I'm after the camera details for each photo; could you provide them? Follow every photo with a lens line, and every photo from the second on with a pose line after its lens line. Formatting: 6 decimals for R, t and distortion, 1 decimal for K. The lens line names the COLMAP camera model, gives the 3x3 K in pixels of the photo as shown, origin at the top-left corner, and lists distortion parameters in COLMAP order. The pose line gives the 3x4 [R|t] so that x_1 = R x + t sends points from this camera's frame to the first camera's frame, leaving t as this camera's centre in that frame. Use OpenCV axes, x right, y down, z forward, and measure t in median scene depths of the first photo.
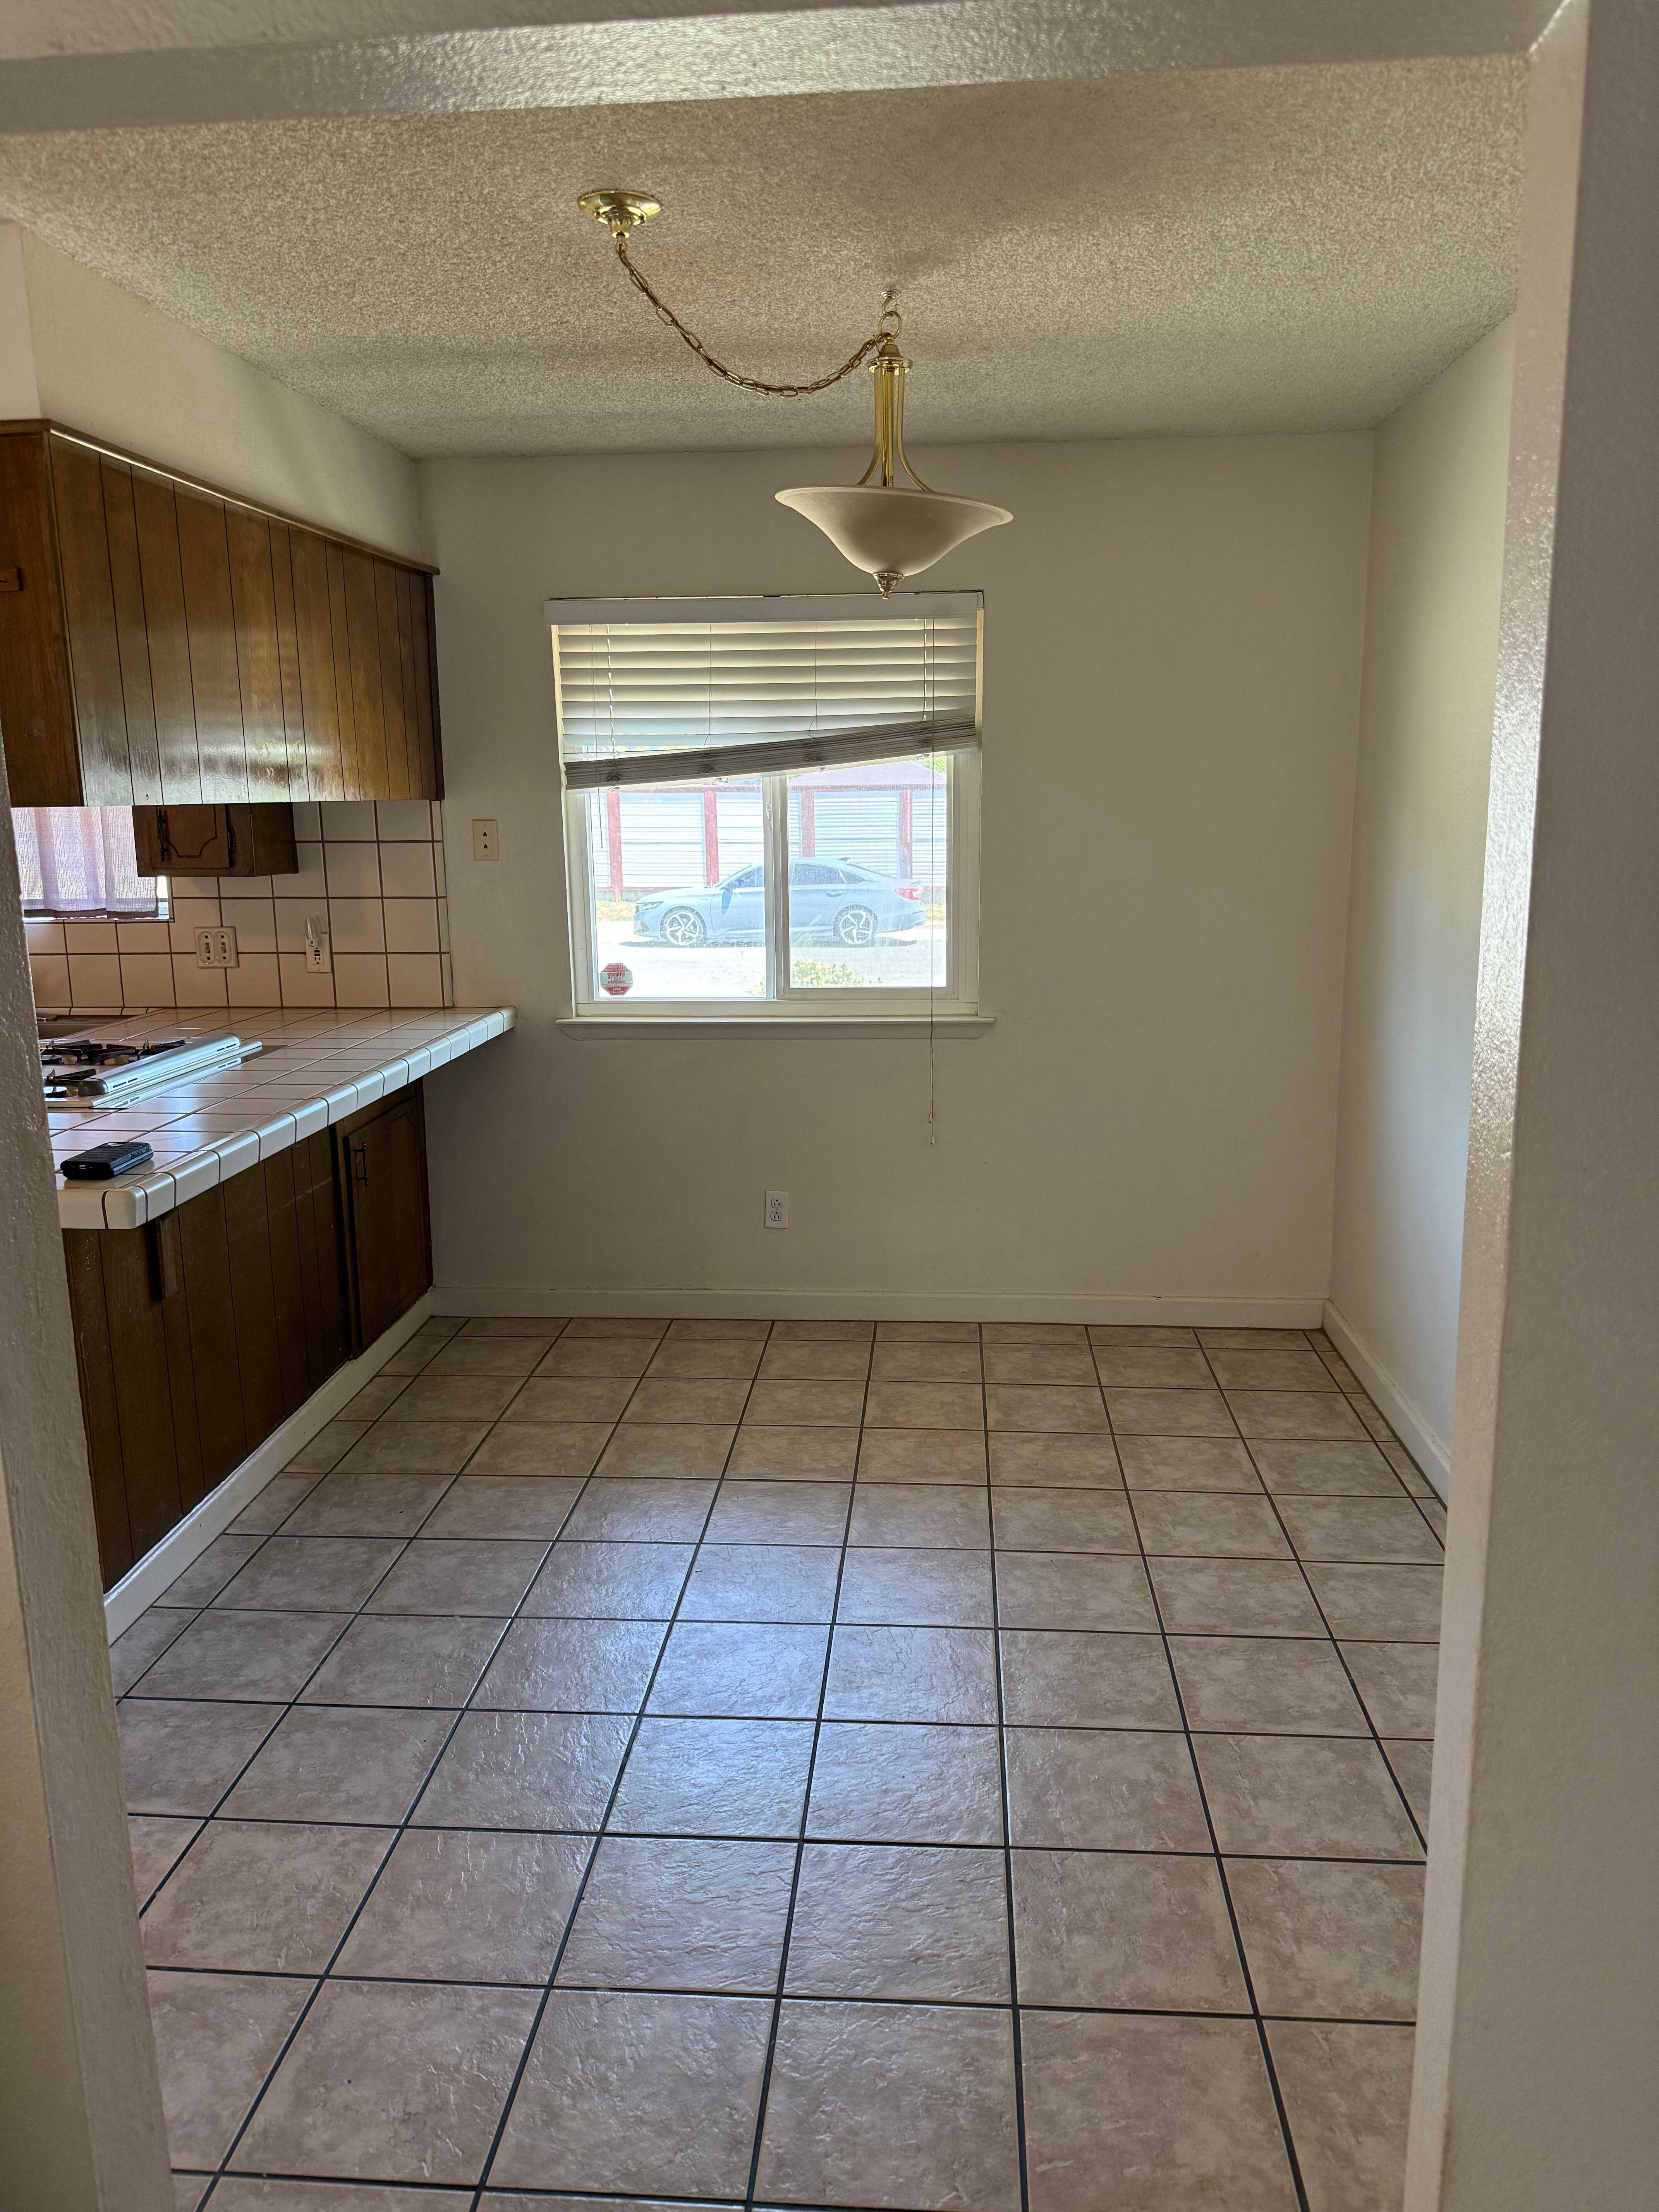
lens RADIAL K [[1573.2, 0, 826.3], [0, 1573.2, 1109.4], [0, 0, 1]] dist [0.045130, -0.045969]
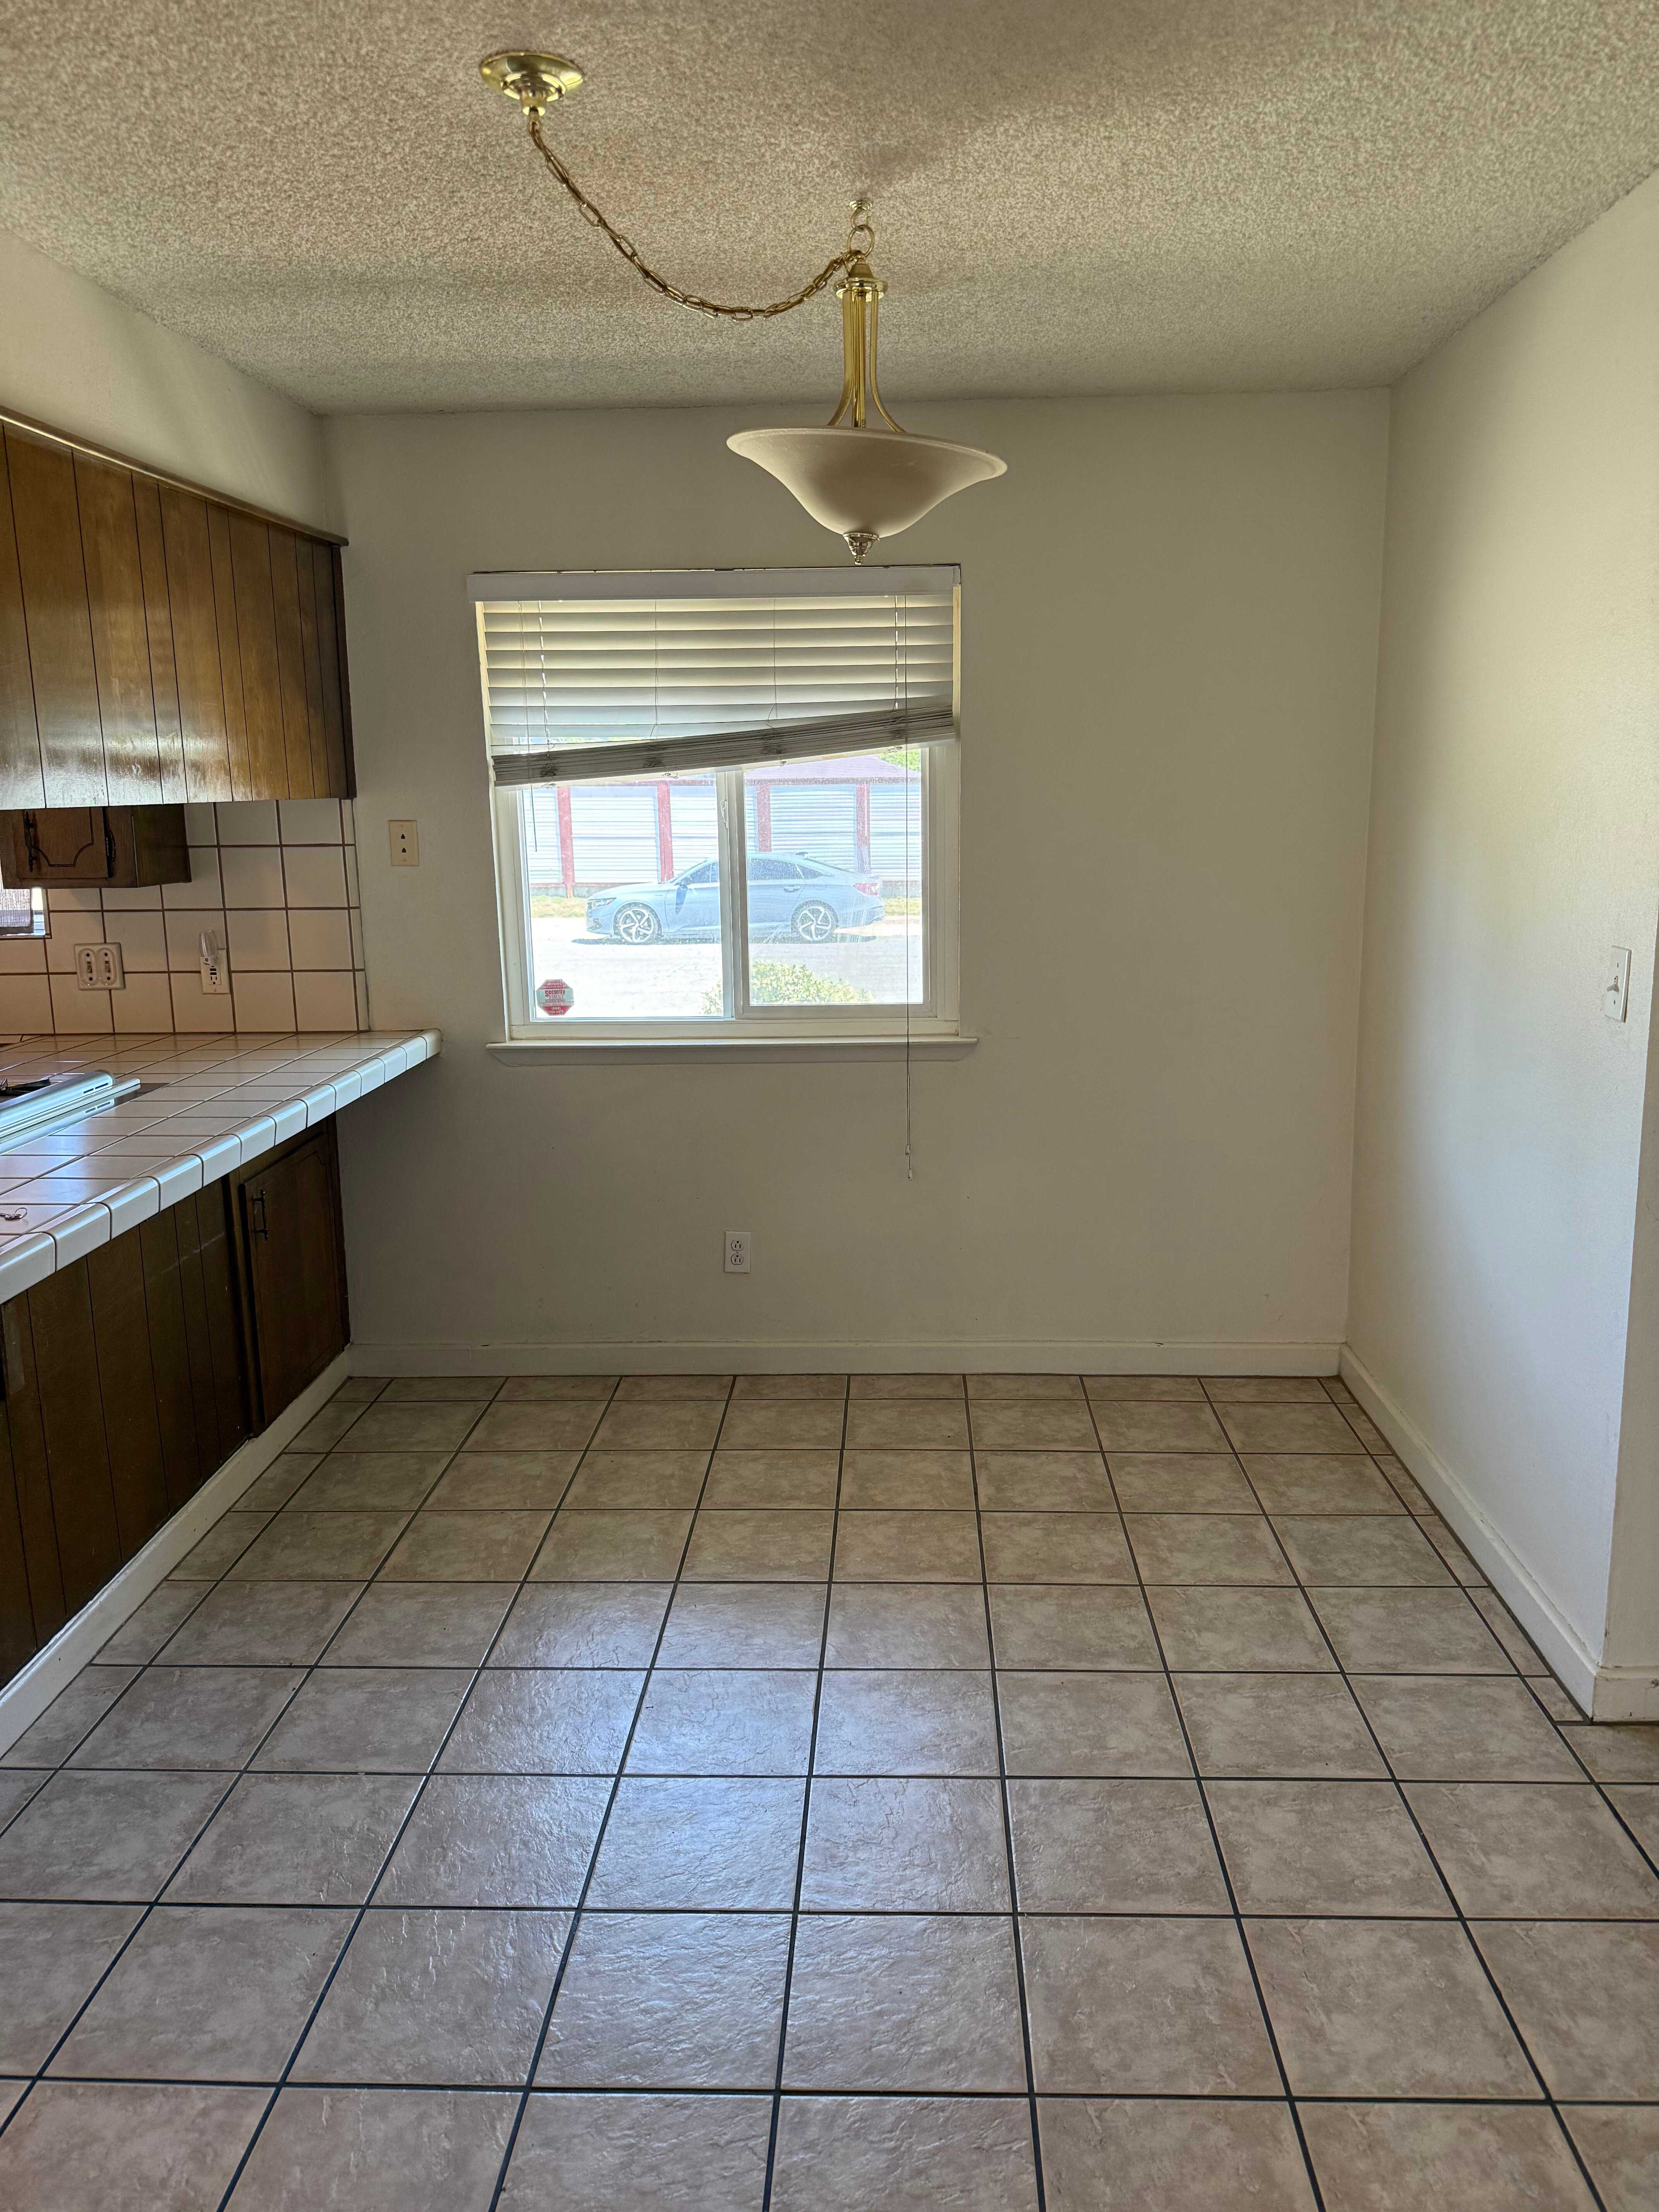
lens RADIAL K [[1573.2, 0, 839.4], [0, 1573.2, 1095.1], [0, 0, 1]] dist [0.045130, -0.045969]
pose [[0.999321, -0.010785, 0.035236, -0.005153], [0.010915, 0.999934, -0.003511, -0.030435], [-0.035196, 0.003893, 0.999373, 0.133692]]
